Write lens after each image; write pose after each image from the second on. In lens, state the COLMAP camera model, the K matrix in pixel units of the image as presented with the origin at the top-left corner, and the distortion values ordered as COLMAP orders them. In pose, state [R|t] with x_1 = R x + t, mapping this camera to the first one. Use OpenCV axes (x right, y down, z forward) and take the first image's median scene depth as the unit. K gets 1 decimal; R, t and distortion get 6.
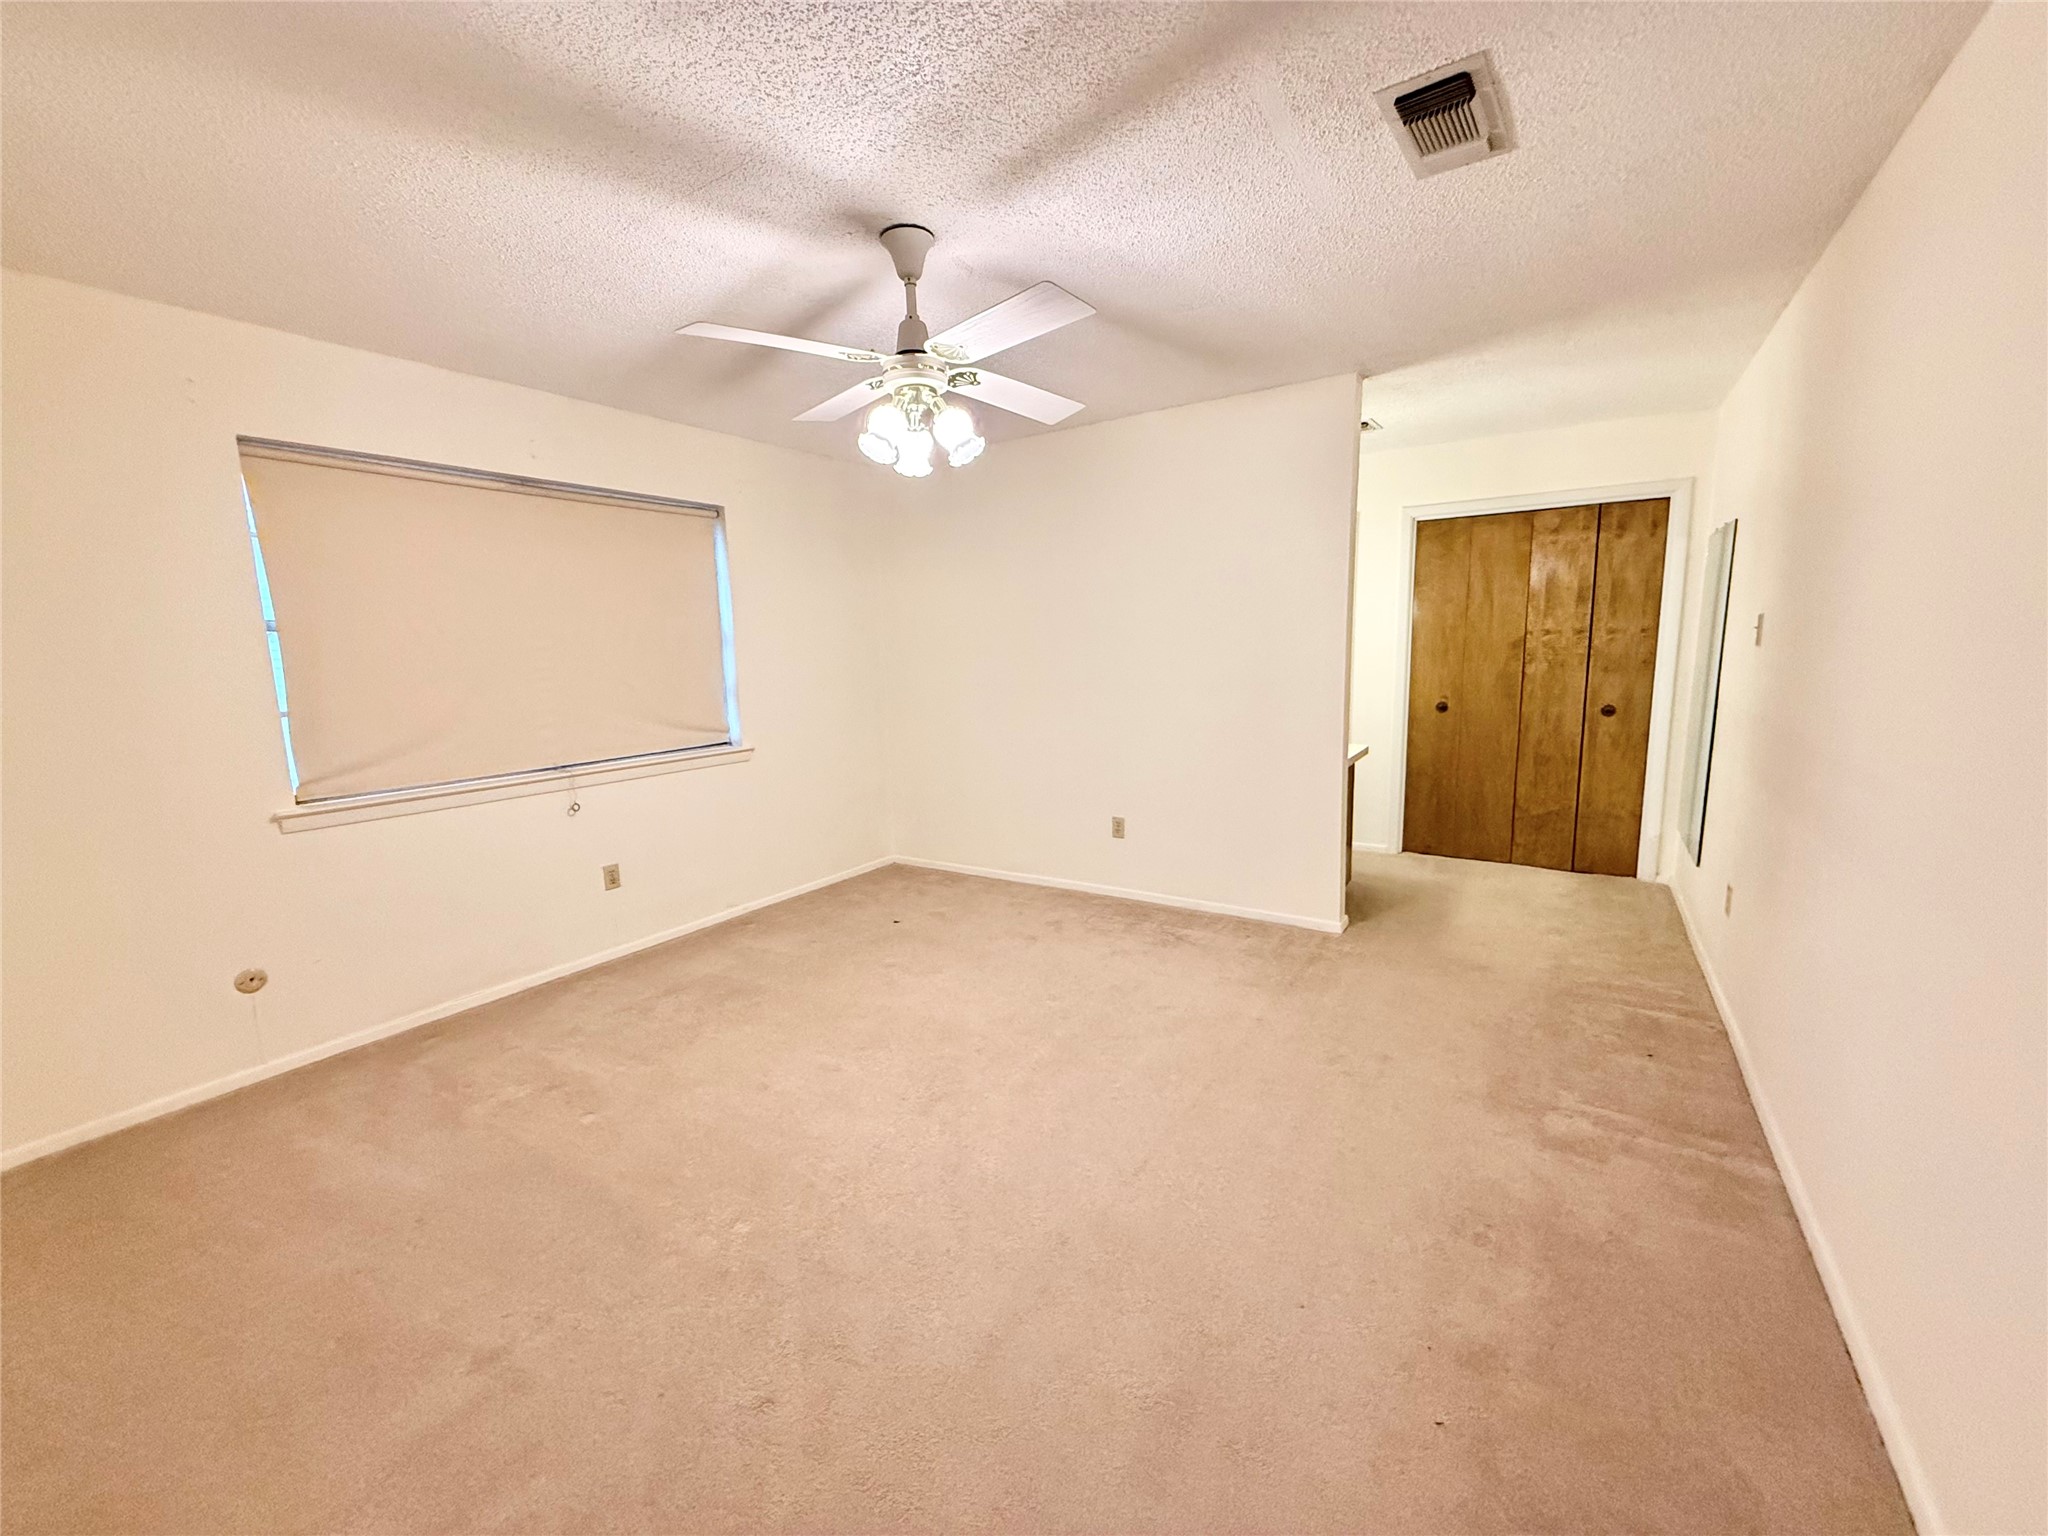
lens RADIAL K [[816.8, 0, 1028.1], [0, 816.8, 766.2], [0, 0, 1]] dist [-0.002419, 0.000504]
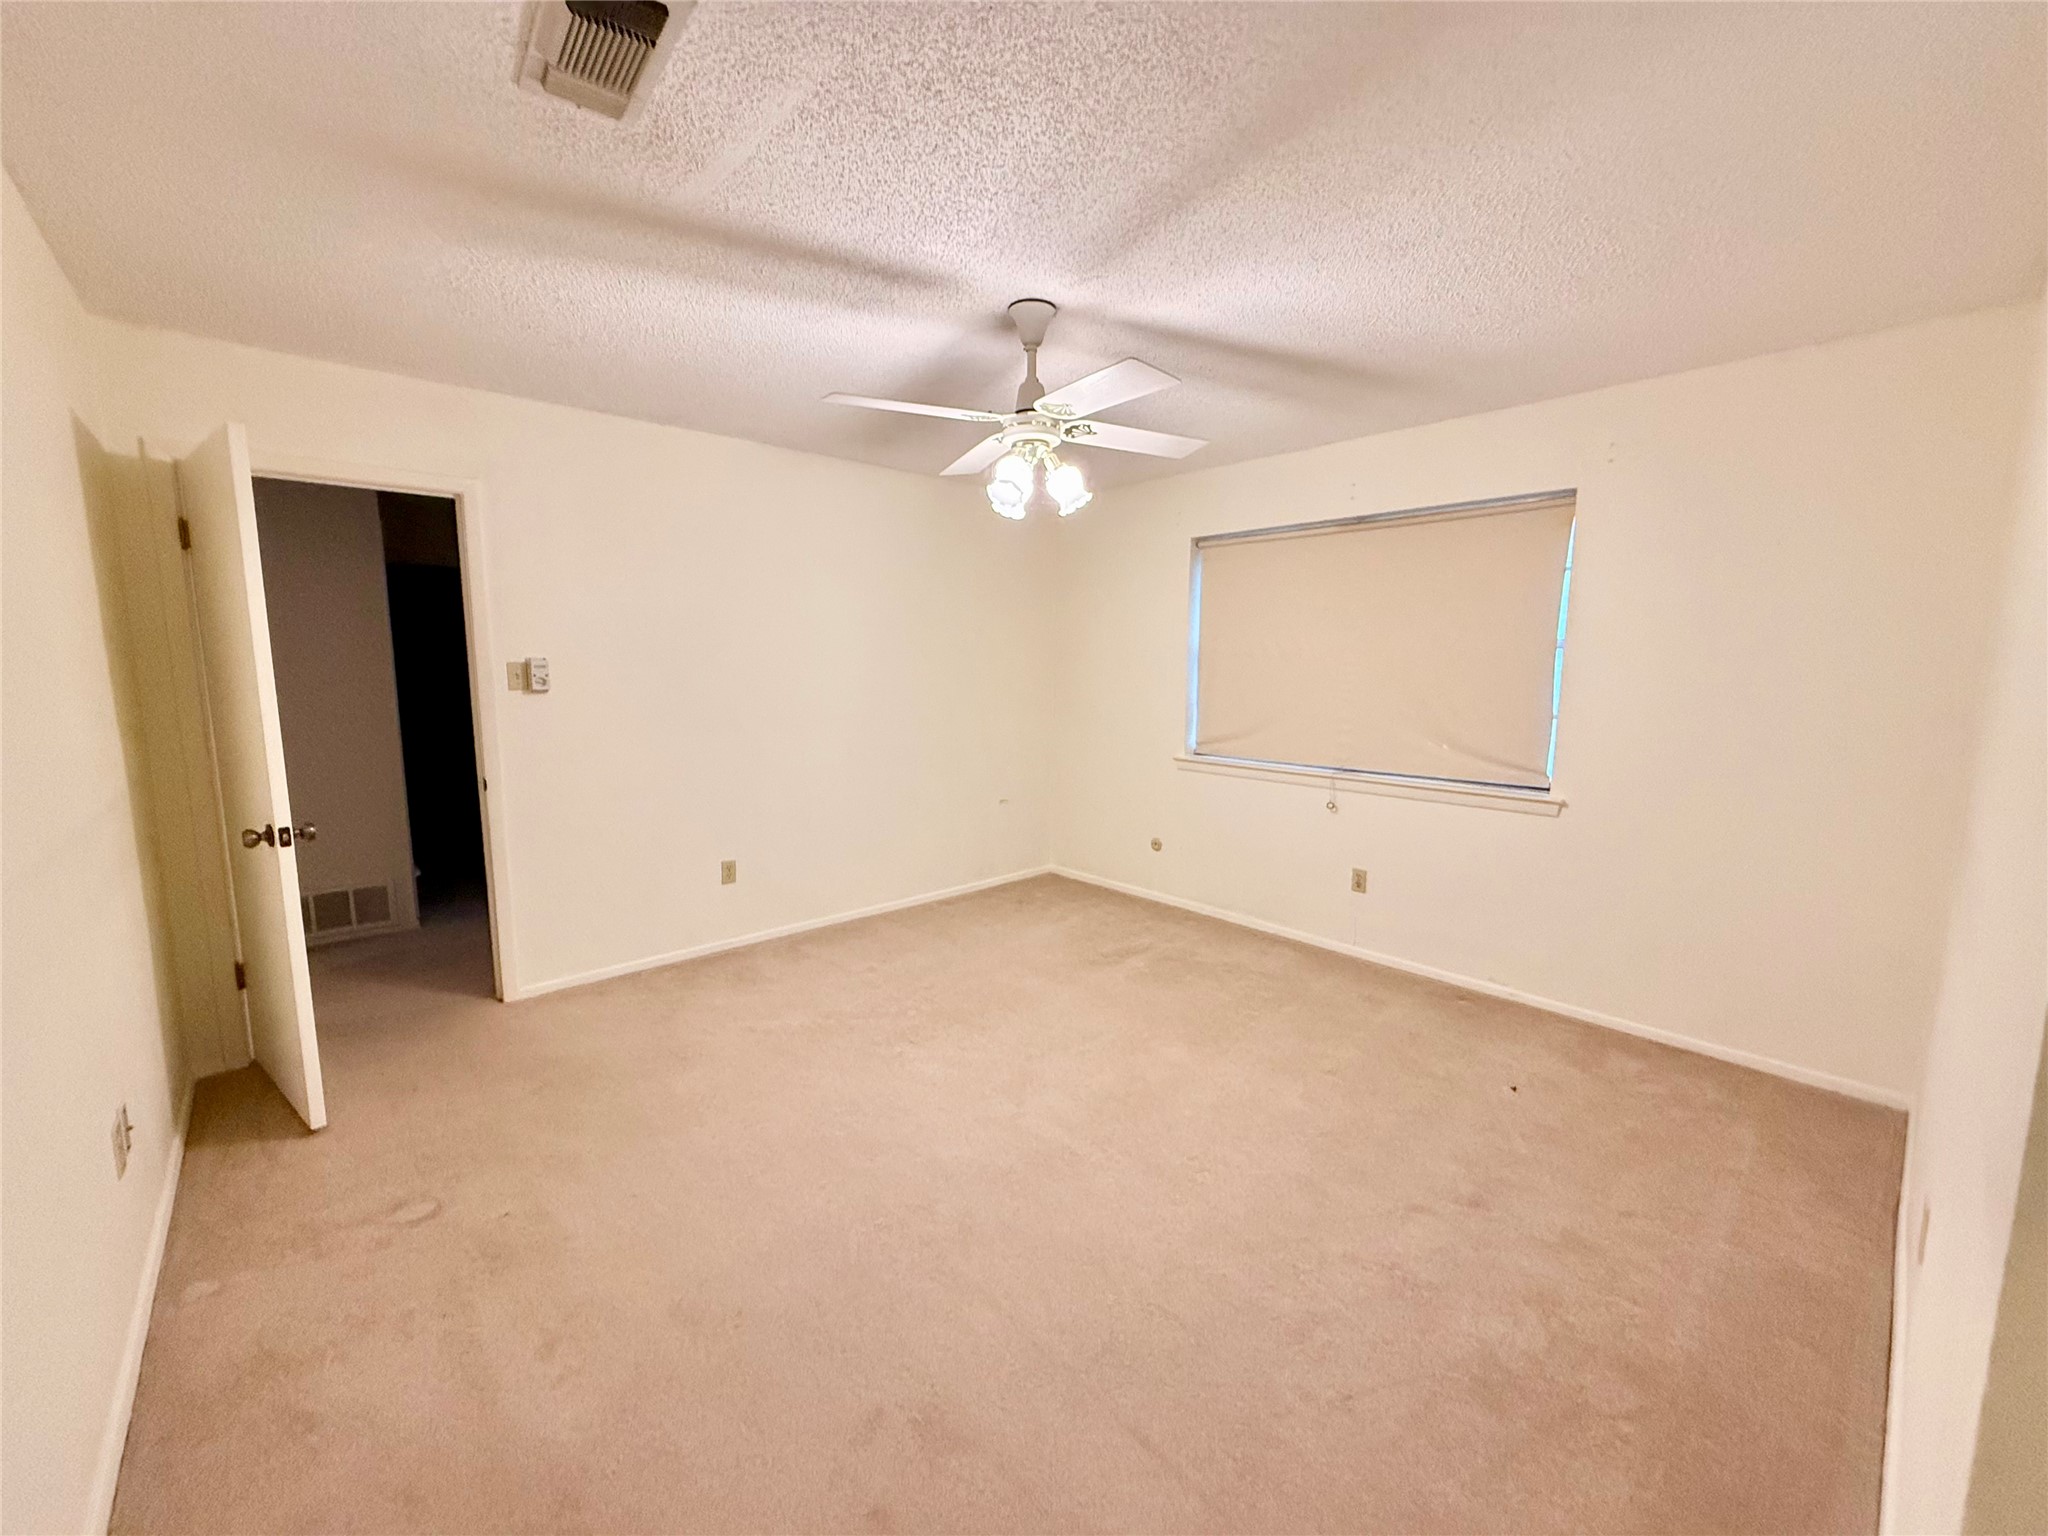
lens RADIAL K [[816.8, 0, 1029.4], [0, 816.8, 769.9], [0, 0, 1]] dist [-0.002419, 0.000504]
pose [[-0.253967, 0.152701, -0.955083, 0.610312], [-0.141030, 0.971059, 0.192757, -0.153060], [0.956876, 0.183649, -0.225082, 0.824249]]
